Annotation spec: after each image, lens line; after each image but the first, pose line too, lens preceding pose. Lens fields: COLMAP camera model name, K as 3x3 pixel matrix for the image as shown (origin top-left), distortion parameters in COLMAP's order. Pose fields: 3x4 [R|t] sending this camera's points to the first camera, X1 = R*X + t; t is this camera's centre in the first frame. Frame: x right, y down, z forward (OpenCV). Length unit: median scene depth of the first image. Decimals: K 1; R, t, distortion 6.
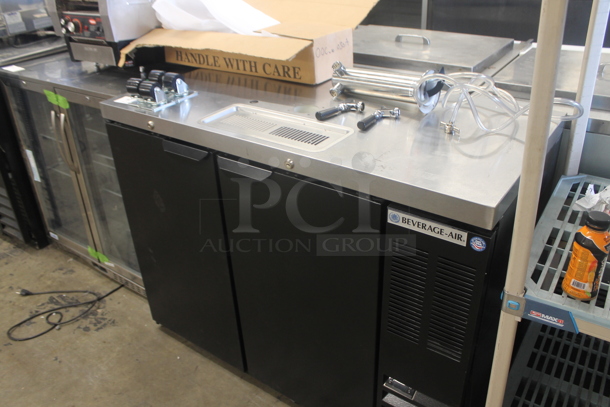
lens RADIAL K [[507.3, 0, 307.3], [0, 507.3, 205.8], [0, 0, 1]] dist [-0.101732, 0.055133]
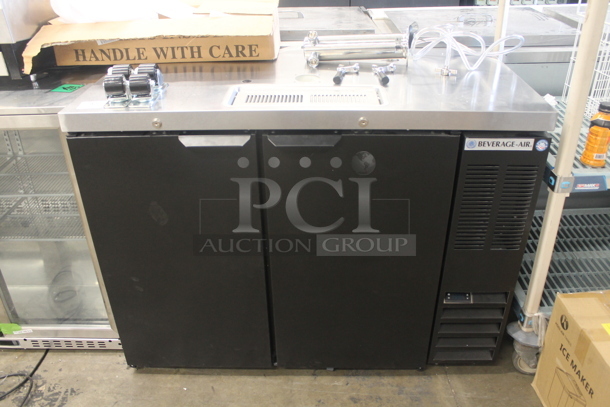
lens RADIAL K [[507.3, 0, 301.0], [0, 507.3, 203.0], [0, 0, 1]] dist [-0.101732, 0.055133]
pose [[0.824862, -0.263924, 0.499946, -0.498774], [0.266554, 0.961435, 0.067759, -0.019026], [-0.498549, 0.077371, 0.863402, 0.126806]]
